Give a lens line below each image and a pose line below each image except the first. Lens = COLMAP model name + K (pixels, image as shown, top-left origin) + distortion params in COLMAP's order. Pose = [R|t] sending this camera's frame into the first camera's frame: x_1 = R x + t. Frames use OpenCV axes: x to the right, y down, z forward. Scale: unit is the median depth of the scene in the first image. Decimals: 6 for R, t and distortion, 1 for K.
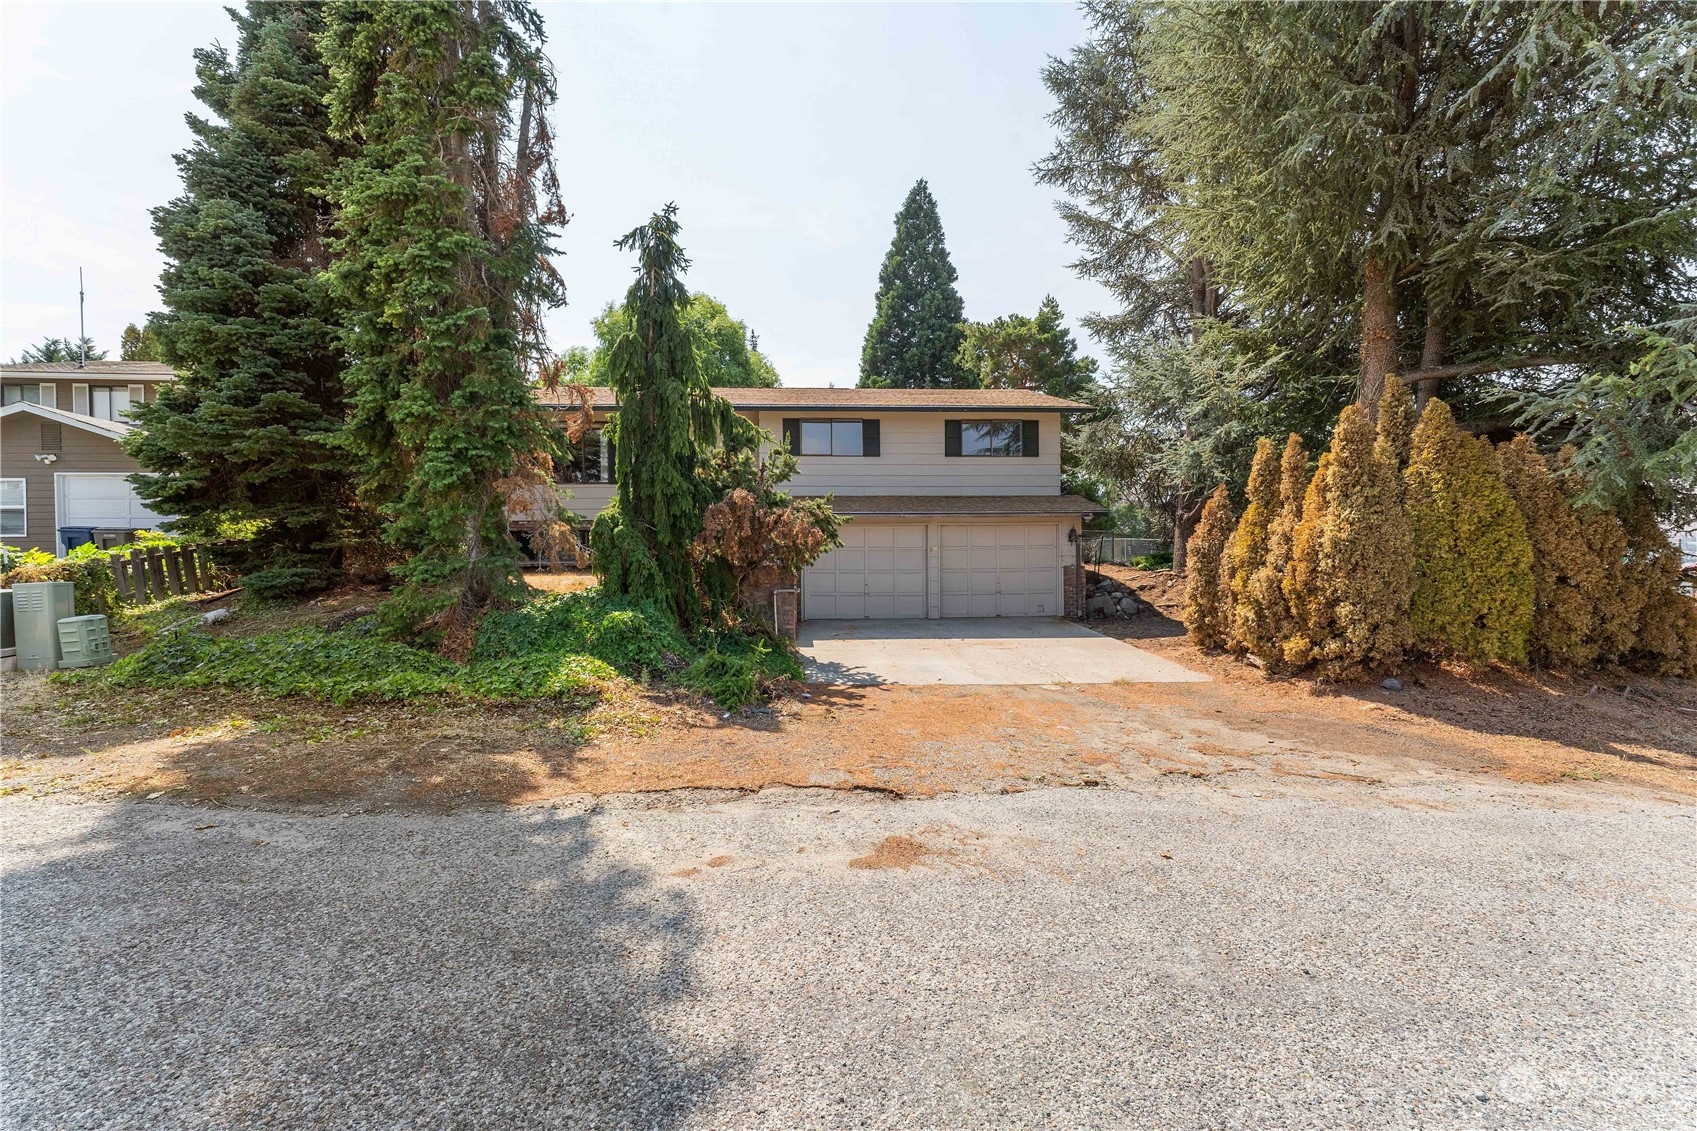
lens RADIAL K [[674.4, 0, 839.8], [0, 674.4, 566.3], [0, 0, 1]] dist [0.001887, 0.000401]
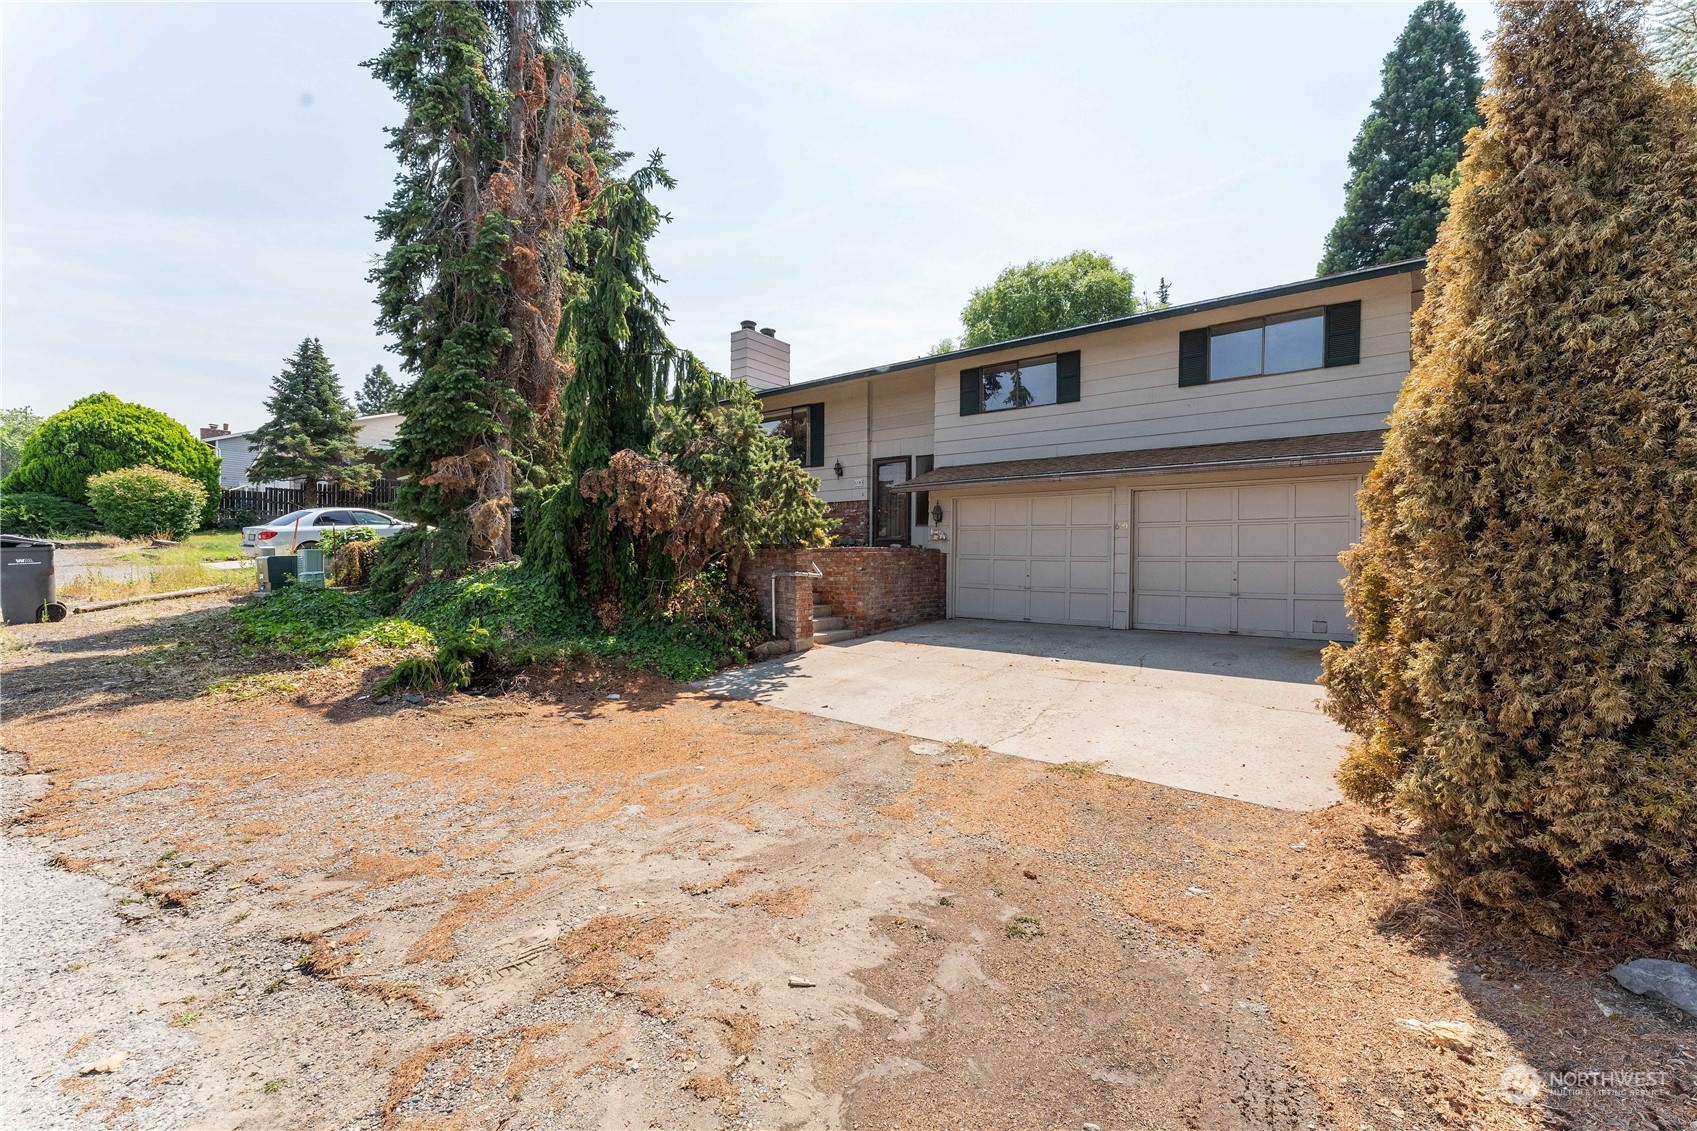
lens RADIAL K [[674.4, 0, 839.8], [0, 674.4, 566.3], [0, 0, 1]] dist [0.001887, 0.000401]
pose [[0.761604, 0.025911, -0.647524, 0.928191], [-0.019749, 0.999664, 0.016774, 0.023852], [0.647741, 0.000012, 0.761860, 0.761174]]
